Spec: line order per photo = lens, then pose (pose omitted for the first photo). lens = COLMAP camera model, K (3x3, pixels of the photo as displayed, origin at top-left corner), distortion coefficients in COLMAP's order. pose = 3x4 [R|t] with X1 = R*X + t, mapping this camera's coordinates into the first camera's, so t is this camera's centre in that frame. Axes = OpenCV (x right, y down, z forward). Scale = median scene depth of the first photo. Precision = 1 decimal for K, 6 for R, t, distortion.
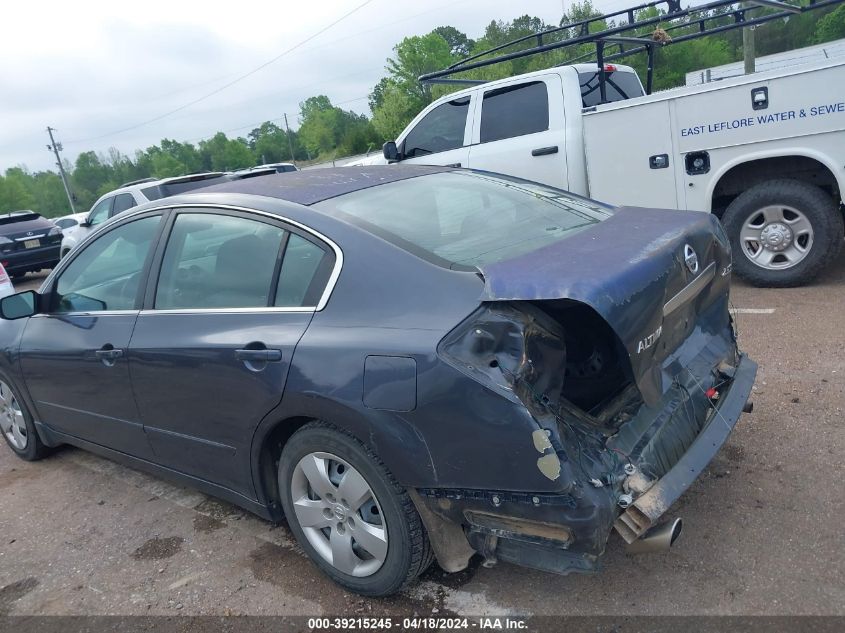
lens RADIAL K [[671.1, 0, 422.5], [0, 671.1, 316.5], [0, 0, 1]] dist [-0.006604, 0.001147]
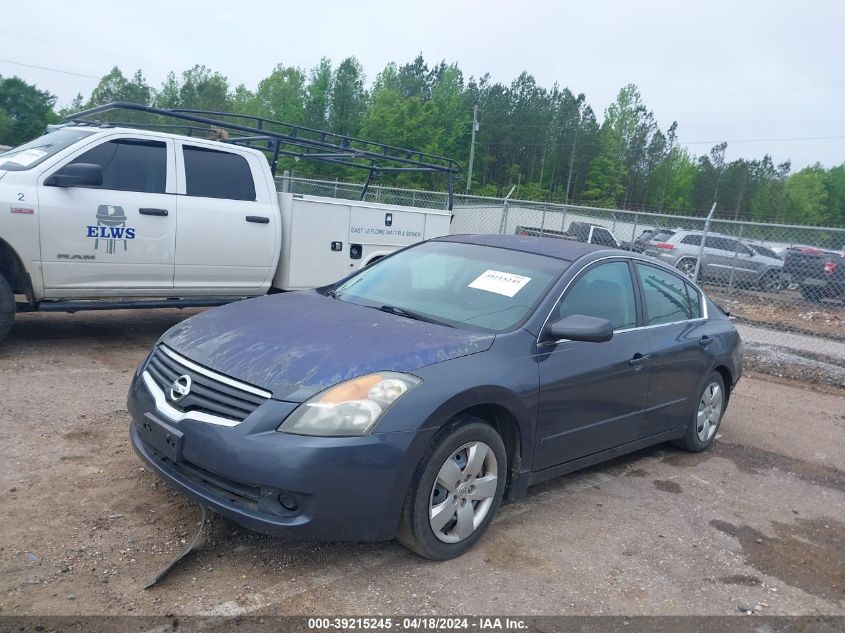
lens RADIAL K [[671.1, 0, 422.5], [0, 671.1, 316.5], [0, 0, 1]] dist [-0.006604, 0.001147]
pose [[0.074717, 0.030612, 0.996735, -1.026915], [0.106823, 0.993532, -0.038521, -0.013606], [-0.991467, 0.109353, 0.070963, 0.746759]]
